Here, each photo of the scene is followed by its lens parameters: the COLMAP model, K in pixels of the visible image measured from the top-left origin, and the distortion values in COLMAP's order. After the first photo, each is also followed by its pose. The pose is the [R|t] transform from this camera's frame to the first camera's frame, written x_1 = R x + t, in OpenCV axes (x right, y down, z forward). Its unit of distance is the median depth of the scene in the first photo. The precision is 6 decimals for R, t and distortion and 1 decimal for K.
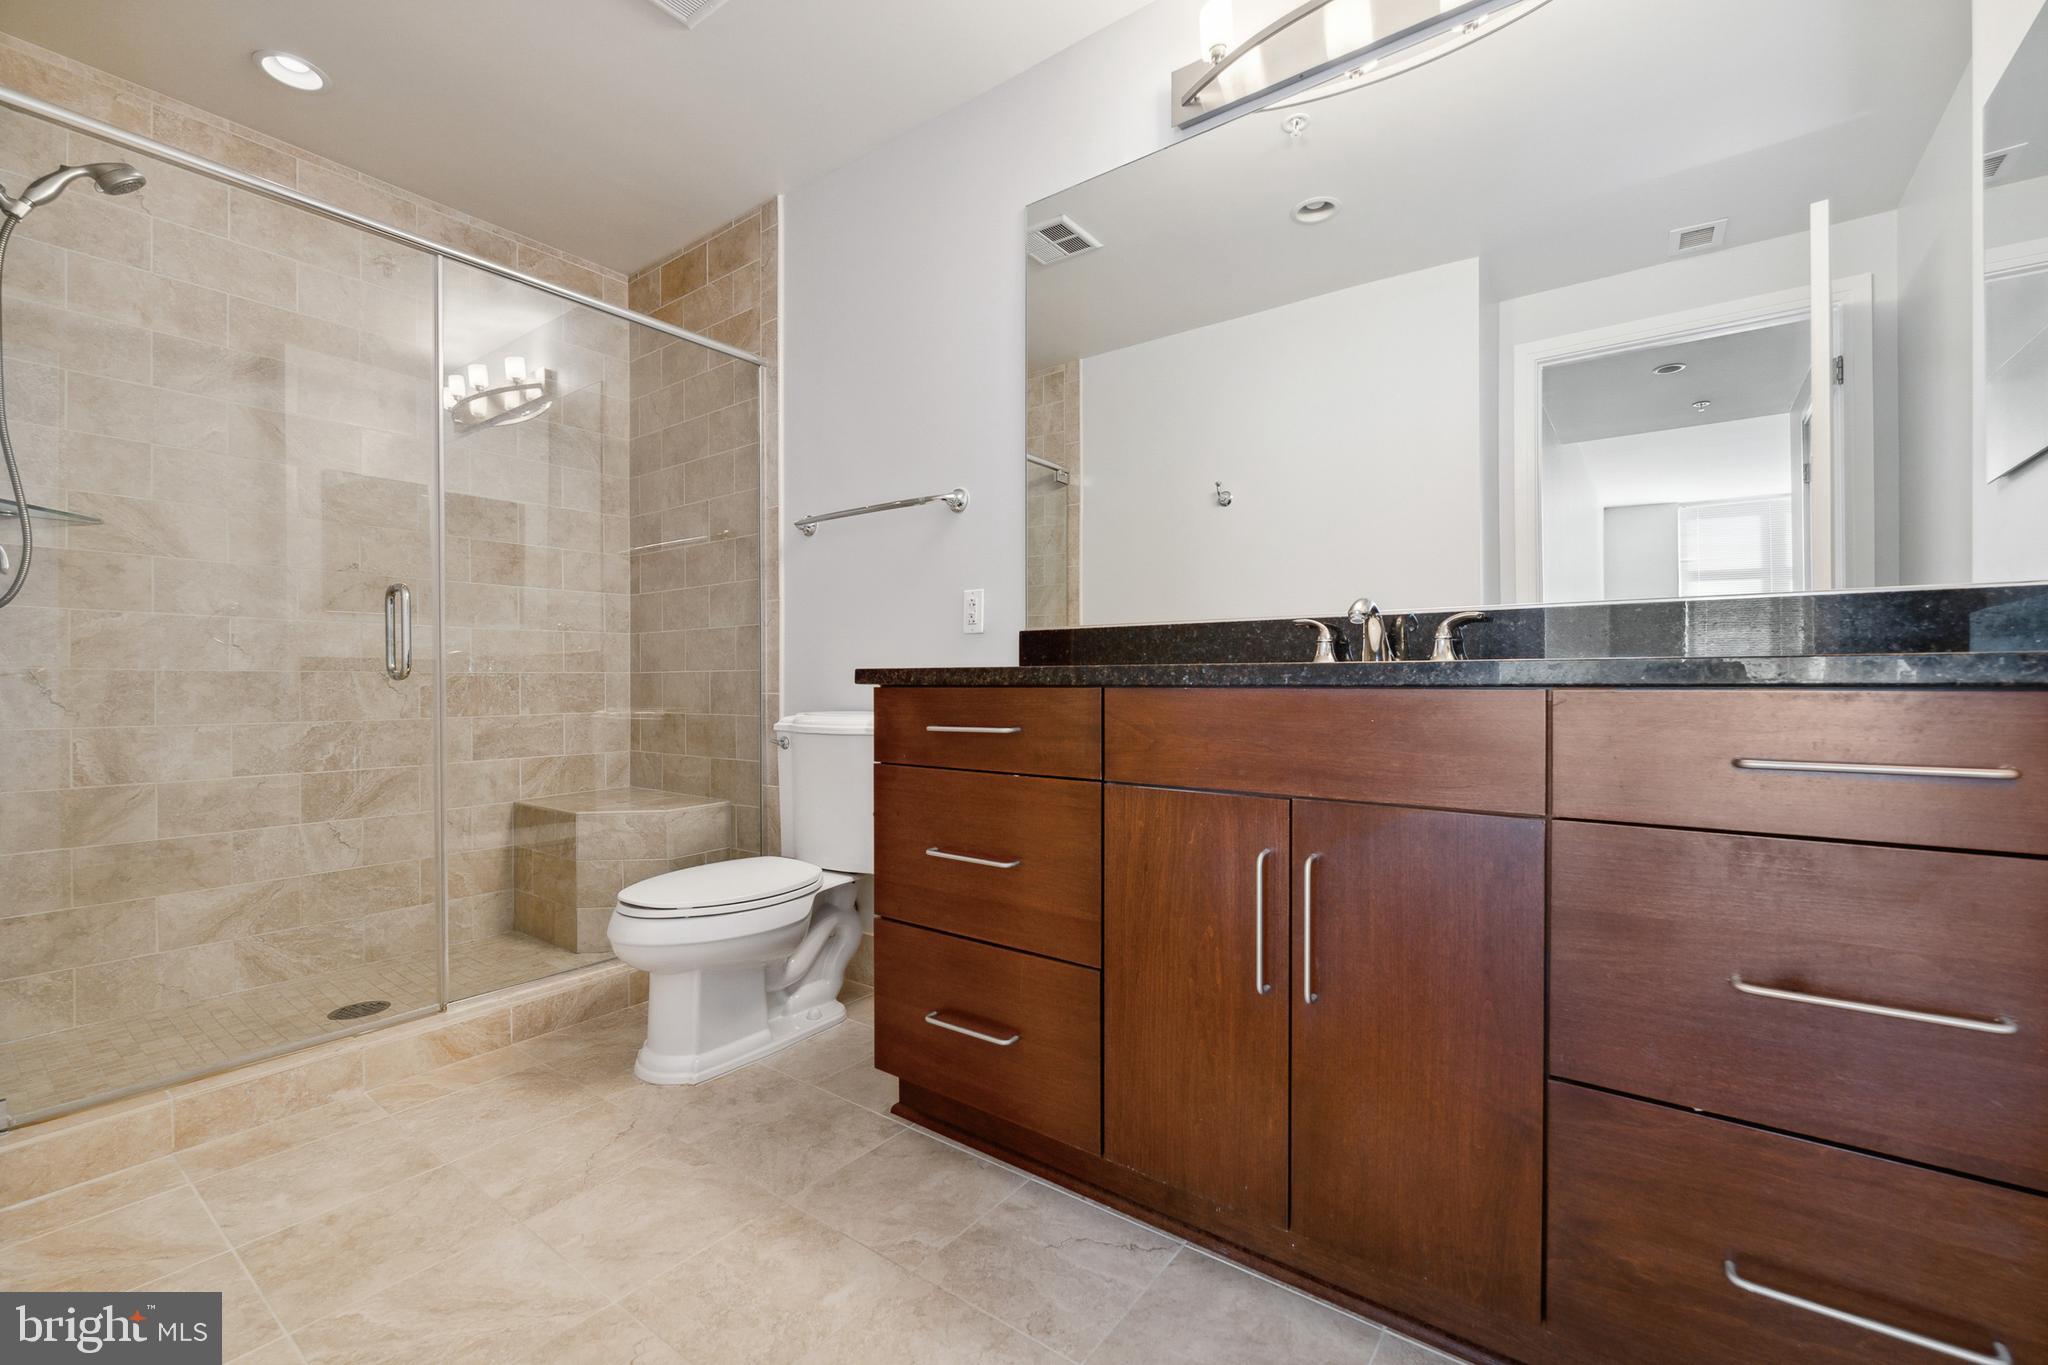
lens RADIAL K [[828.5, 0, 1025.4], [0, 828.5, 689.3], [0, 0, 1]] dist [-0.000003, -0.000465]
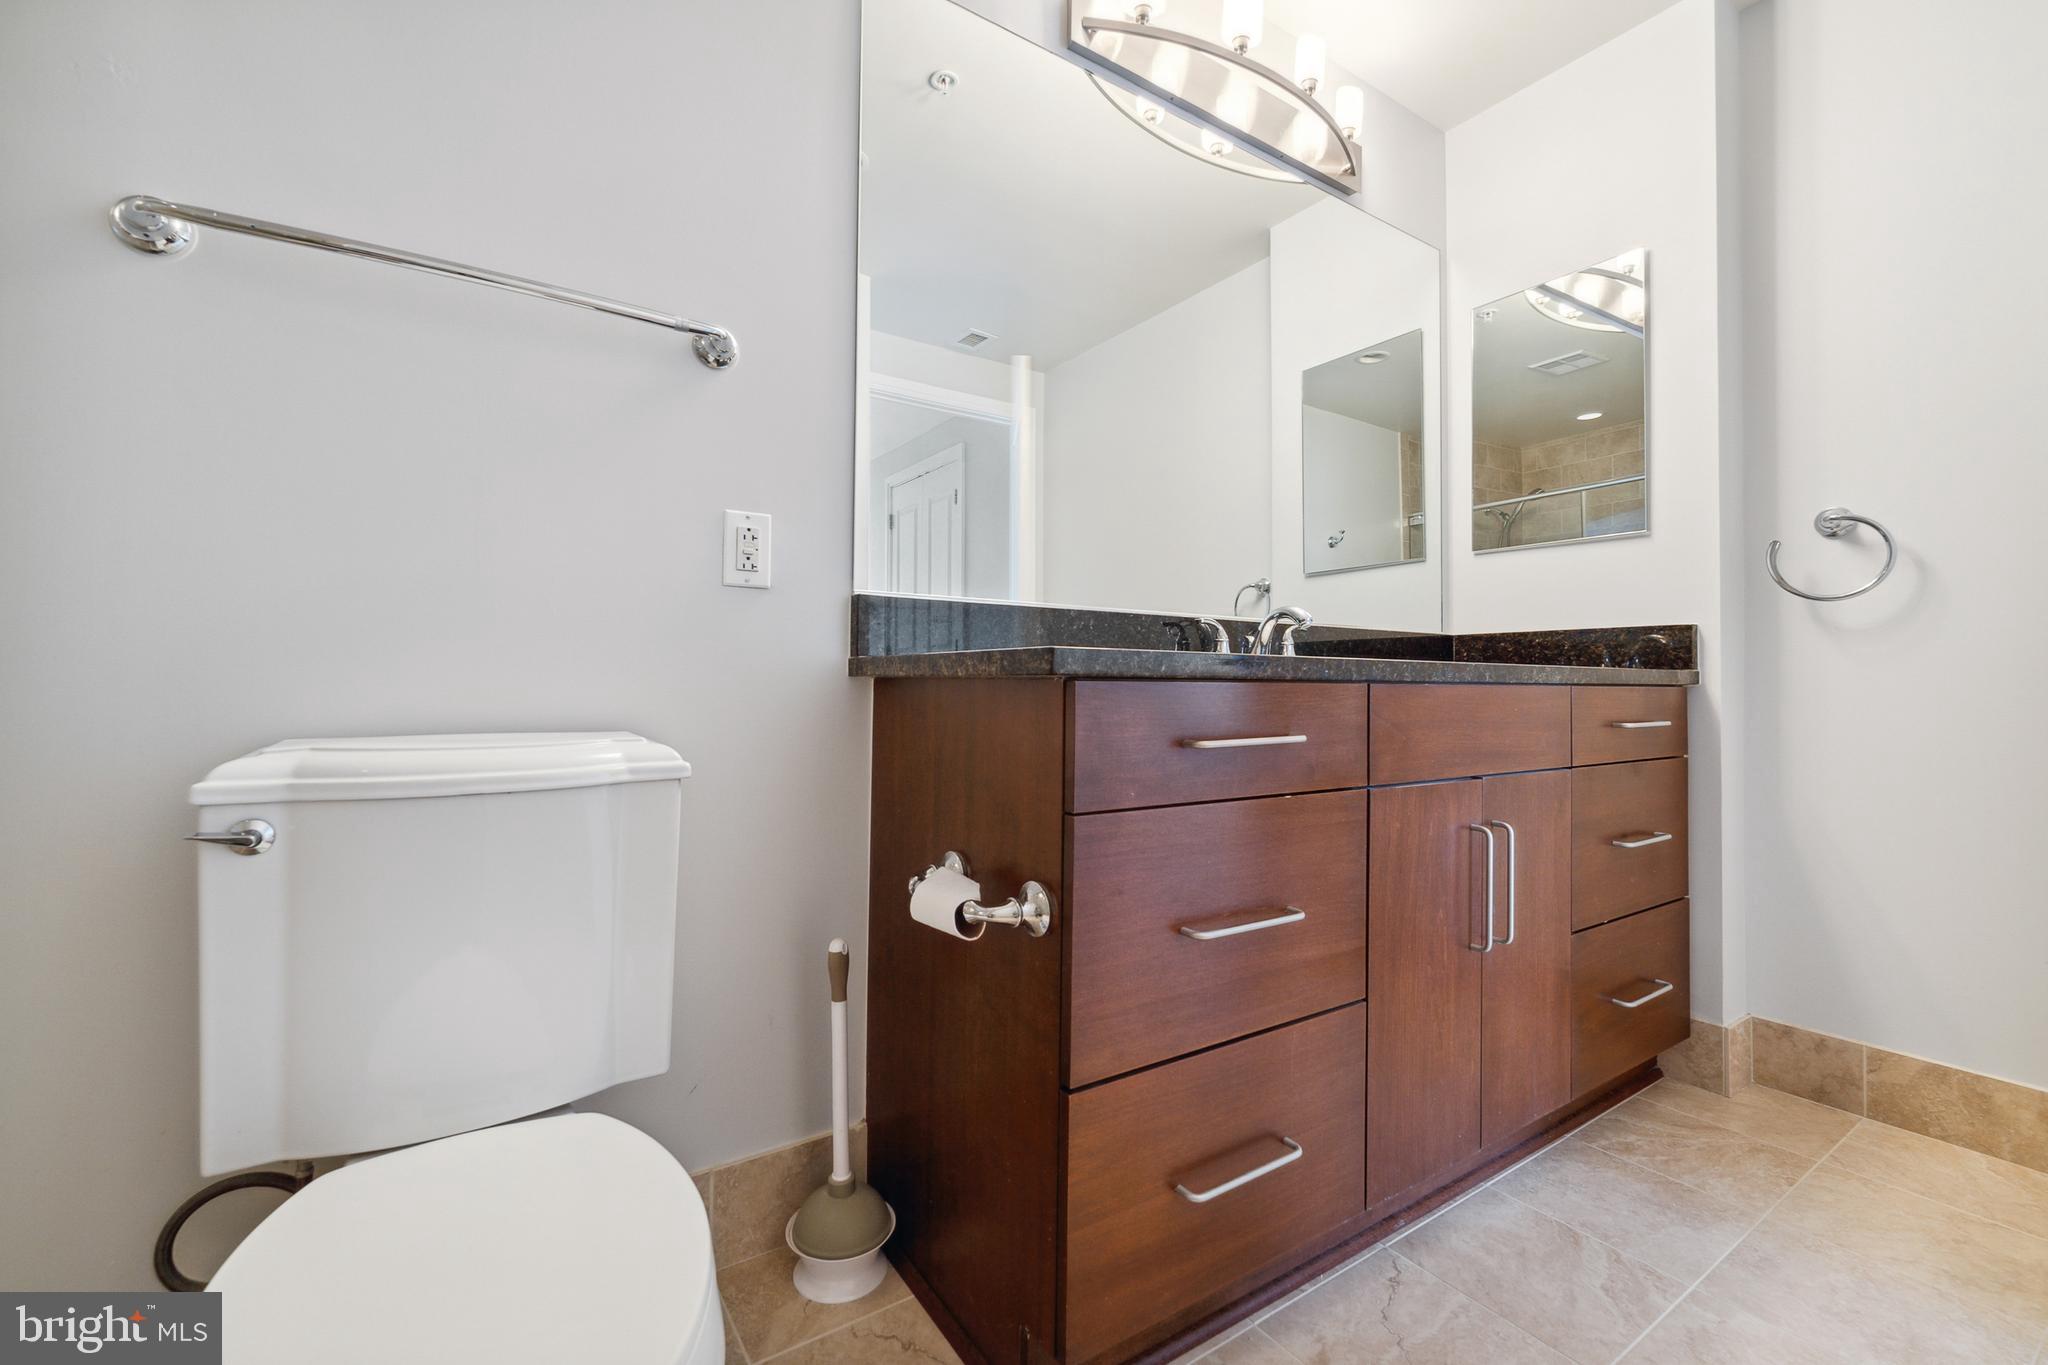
lens RADIAL K [[843.9, 0, 1026.6], [0, 843.9, 673.2], [0, 0, 1]] dist [-0.000065, 0.000539]
pose [[0.353354, 0.017812, 0.935320, -0.897147], [-0.001389, 0.999828, -0.018515, 0.004560], [-0.935489, 0.005243, 0.353318, 1.019095]]
